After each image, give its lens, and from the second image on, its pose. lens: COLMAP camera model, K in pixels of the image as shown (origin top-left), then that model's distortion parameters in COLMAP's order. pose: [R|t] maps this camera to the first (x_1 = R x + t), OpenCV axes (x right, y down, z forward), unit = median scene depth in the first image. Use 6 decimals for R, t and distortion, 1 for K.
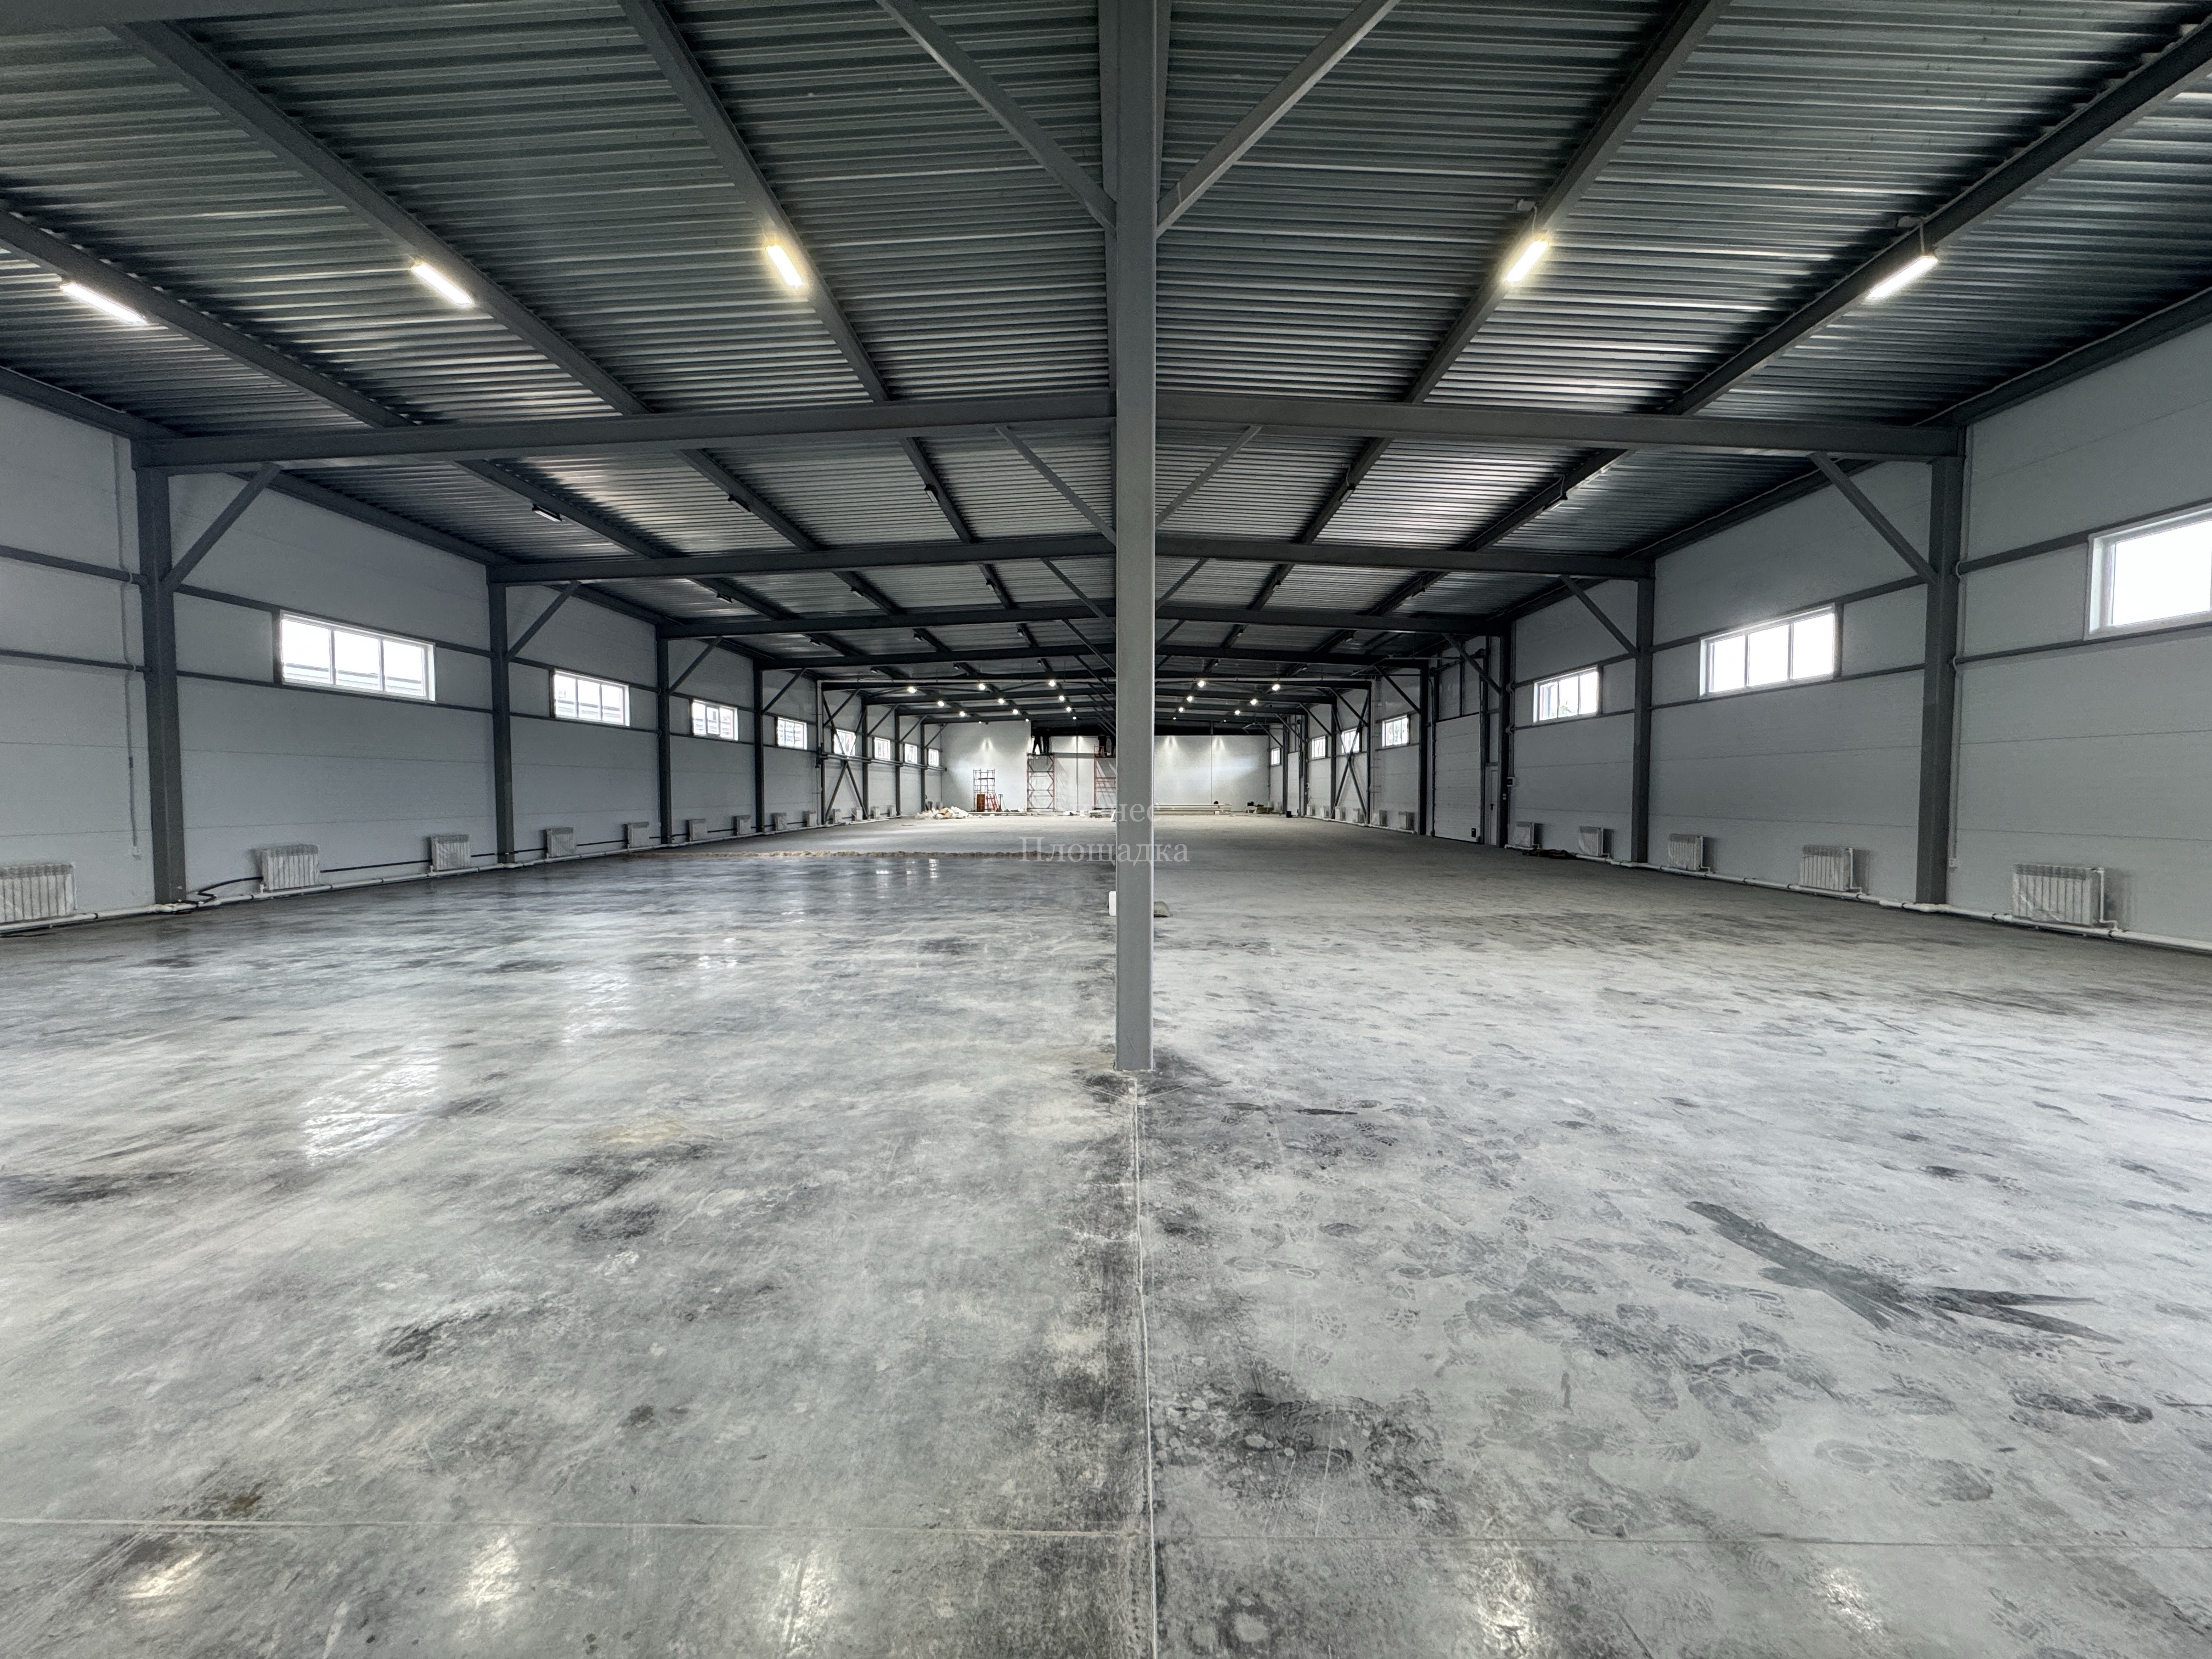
lens RADIAL K [[880.2, 0, 1107.4], [0, 880.2, 827.3], [0, 0, 1]] dist [-0.001686, 0.000129]
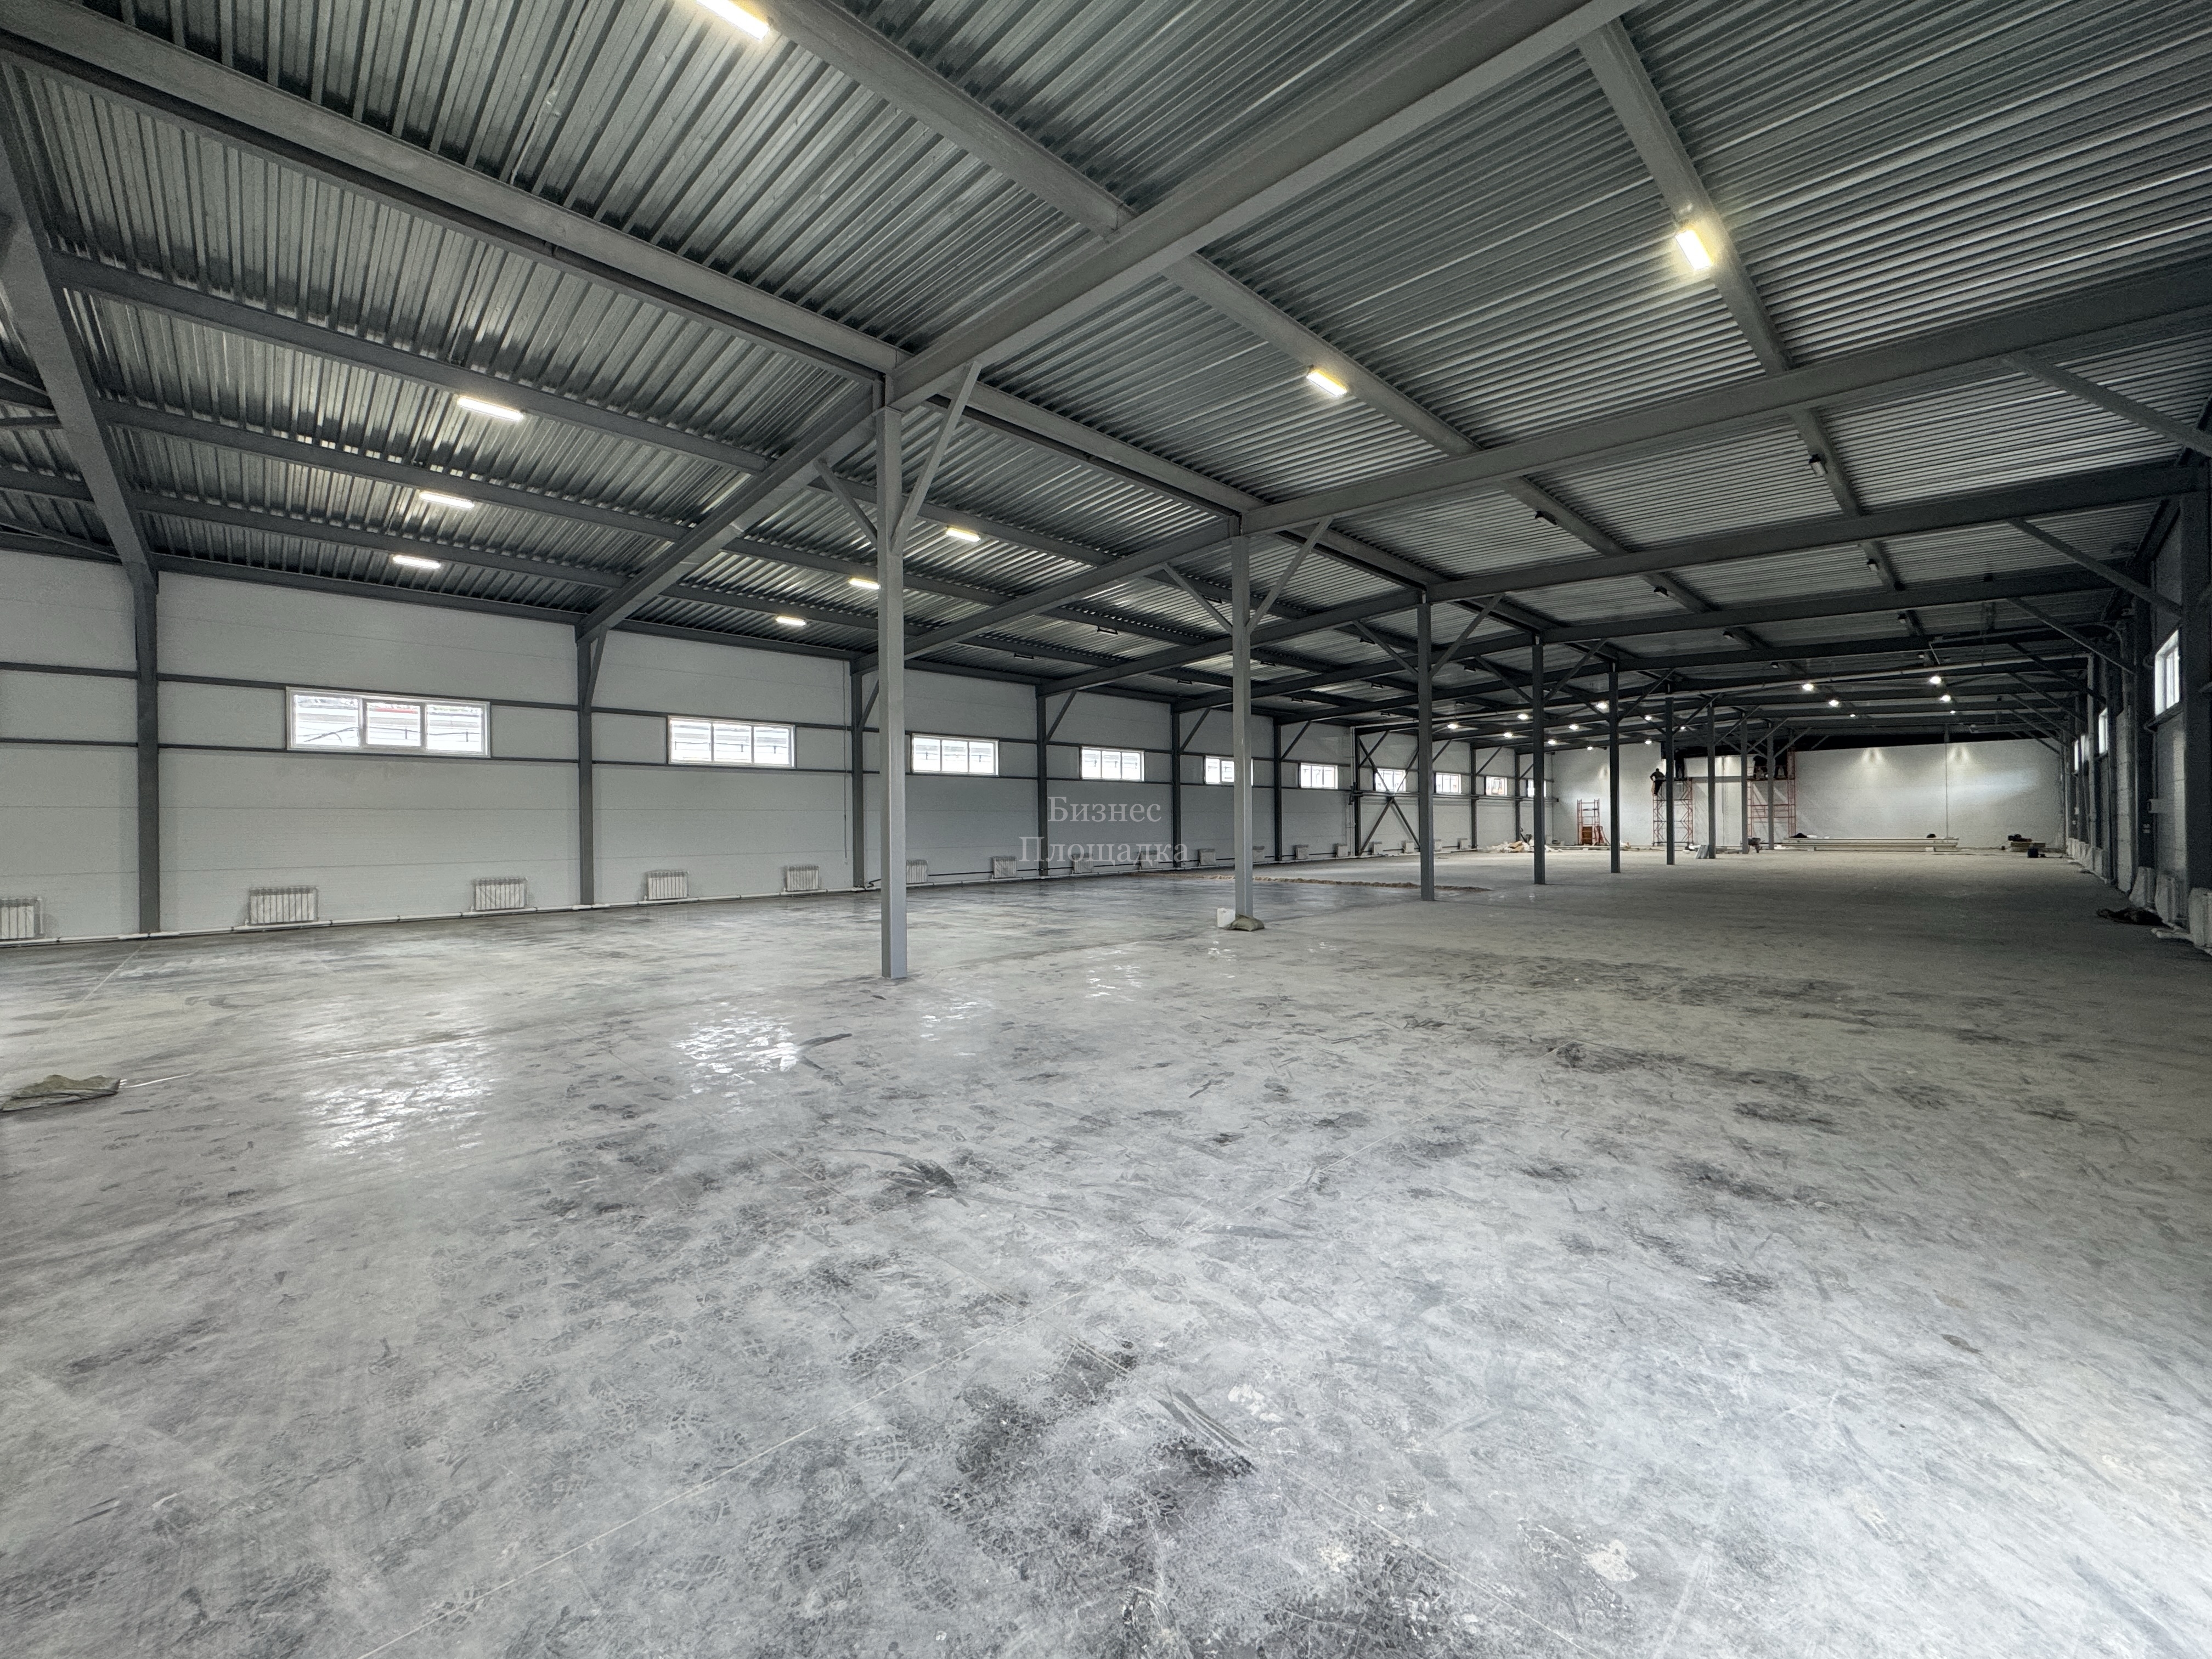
lens RADIAL K [[880.2, 0, 1107.4], [0, 880.2, 827.3], [0, 0, 1]] dist [-0.001686, 0.000129]
pose [[0.706001, -0.005547, -0.708189, 0.482428], [-0.020134, 0.999408, -0.027900, -0.003096], [0.707924, 0.033956, 0.705472, -0.010112]]
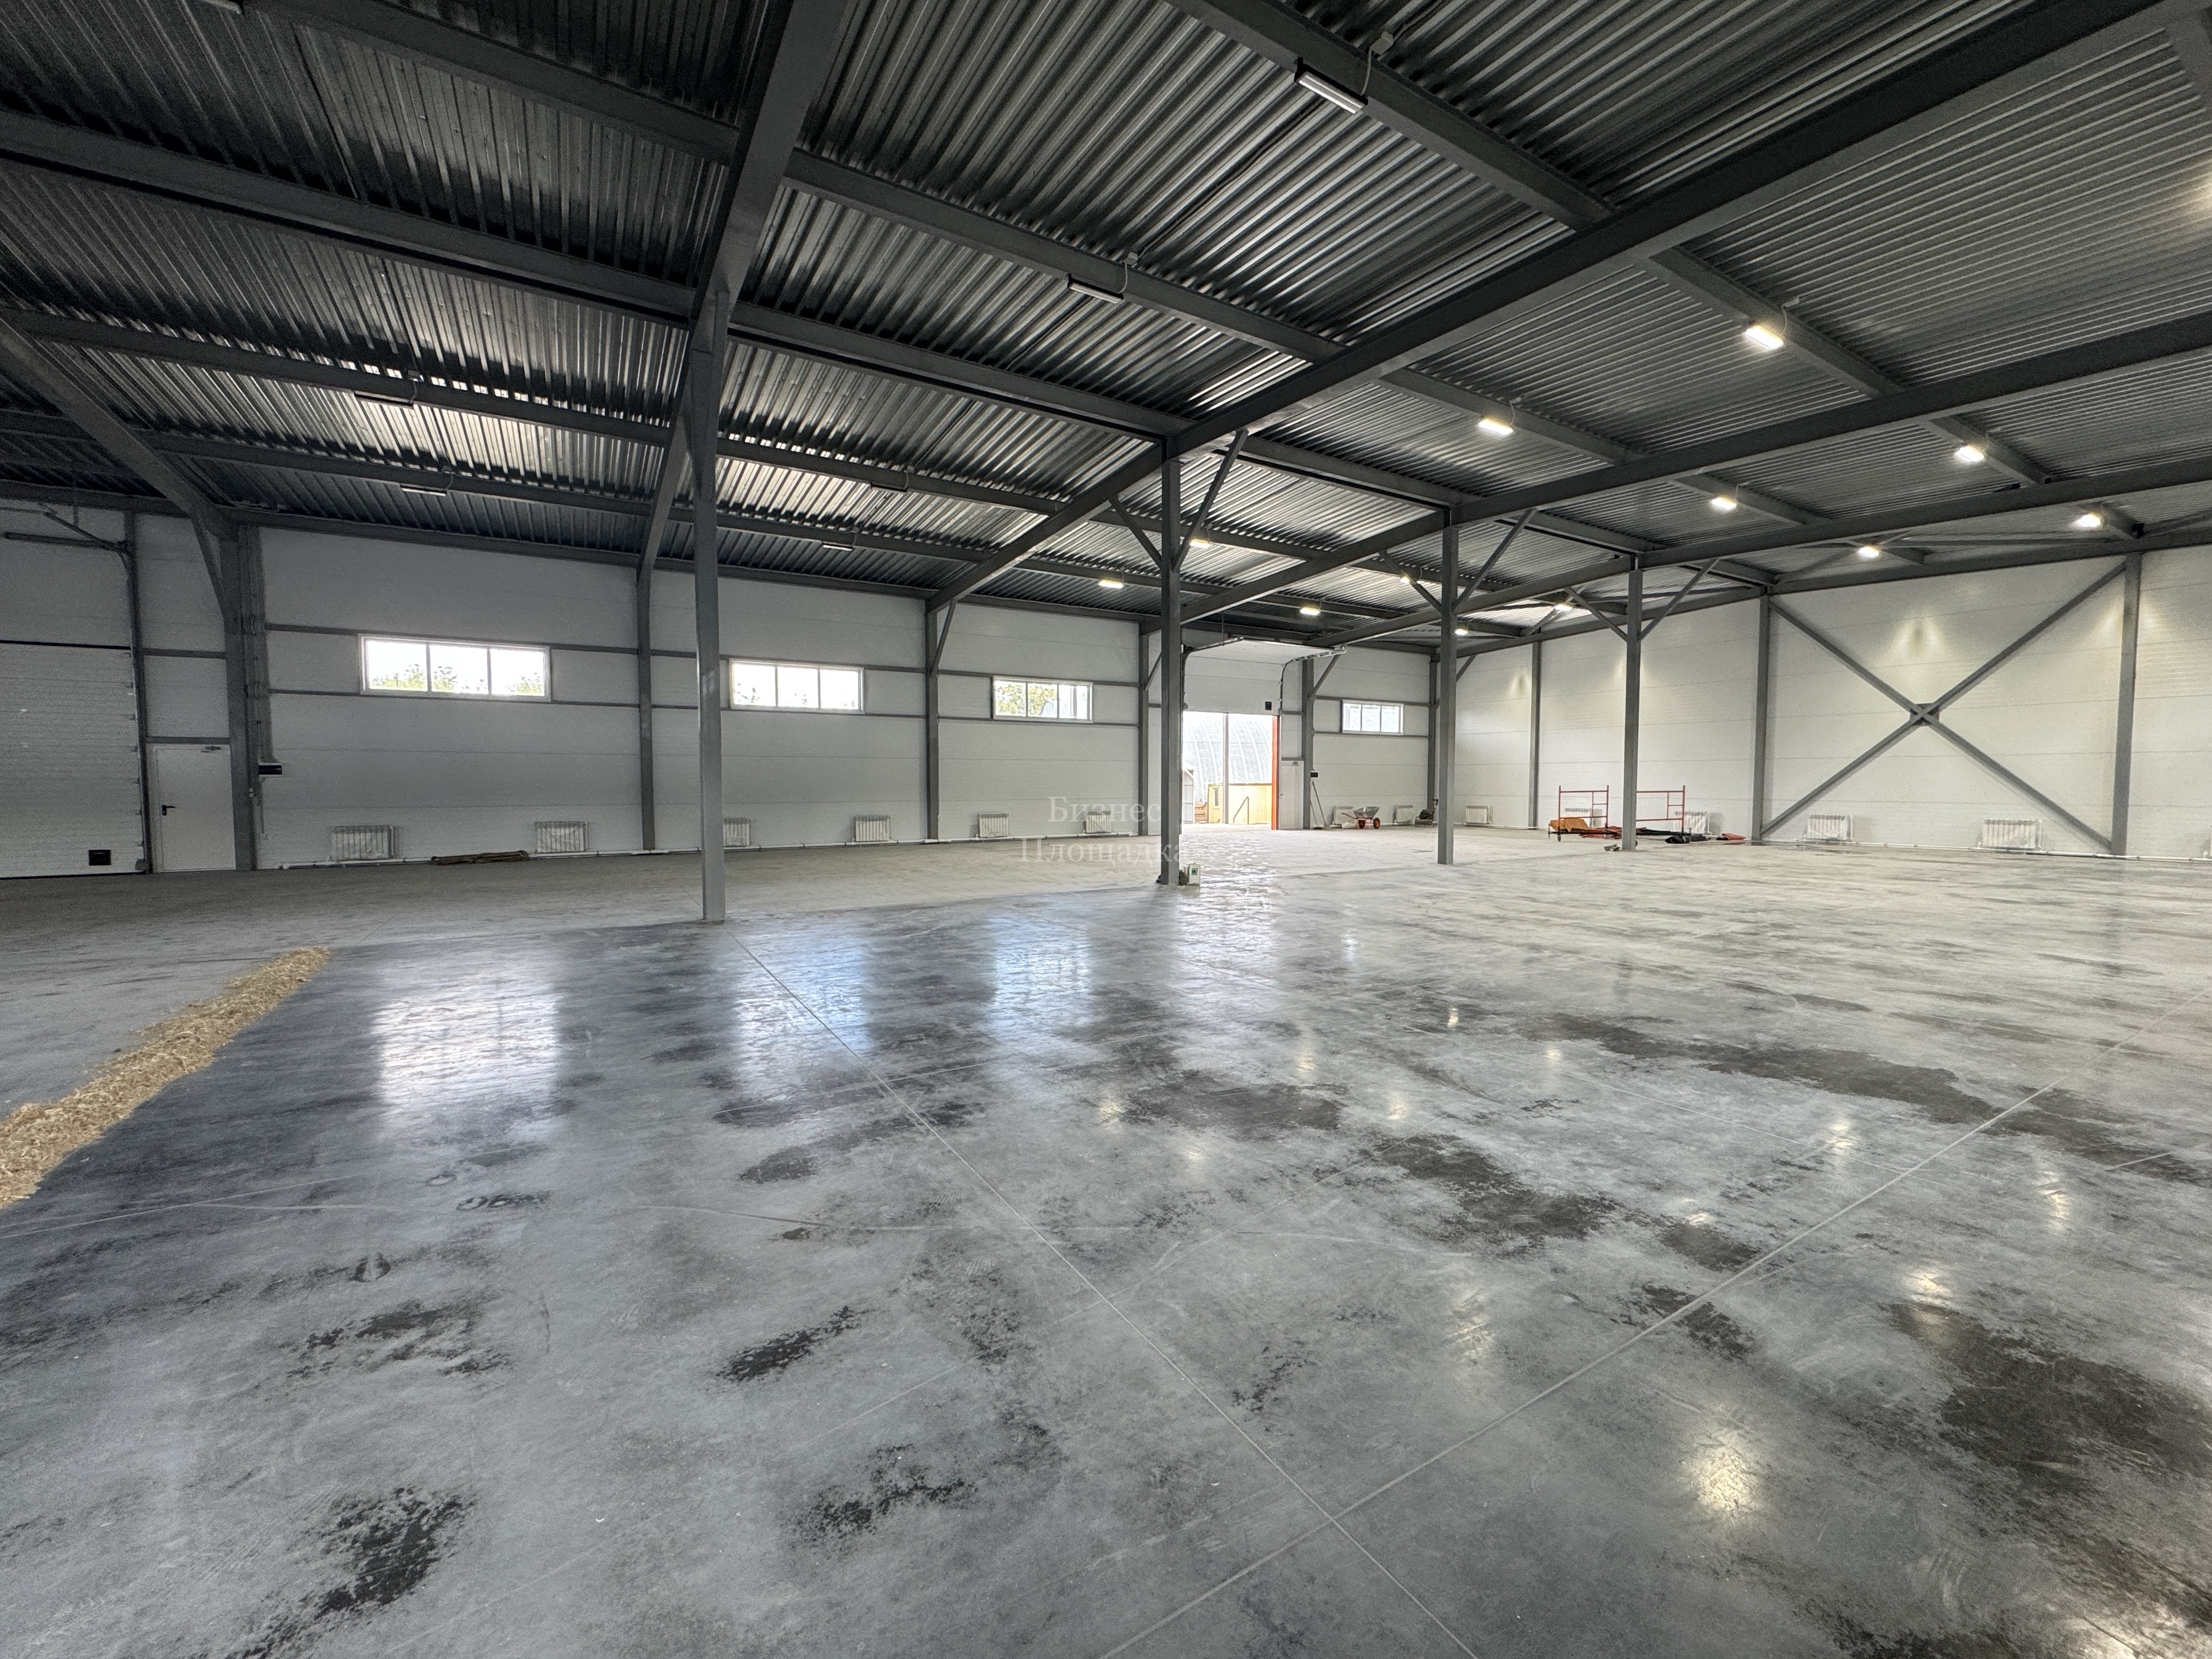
lens RADIAL K [[879.5, 0, 1107.1], [0, 879.5, 817.8], [0, 0, 1]] dist [-0.001387, 0.000246]
pose [[-0.531131, -0.033935, 0.846610, -0.577189], [0.037921, 0.997244, 0.063763, -0.043592], [-0.846441, 0.065971, -0.528381, 1.060403]]
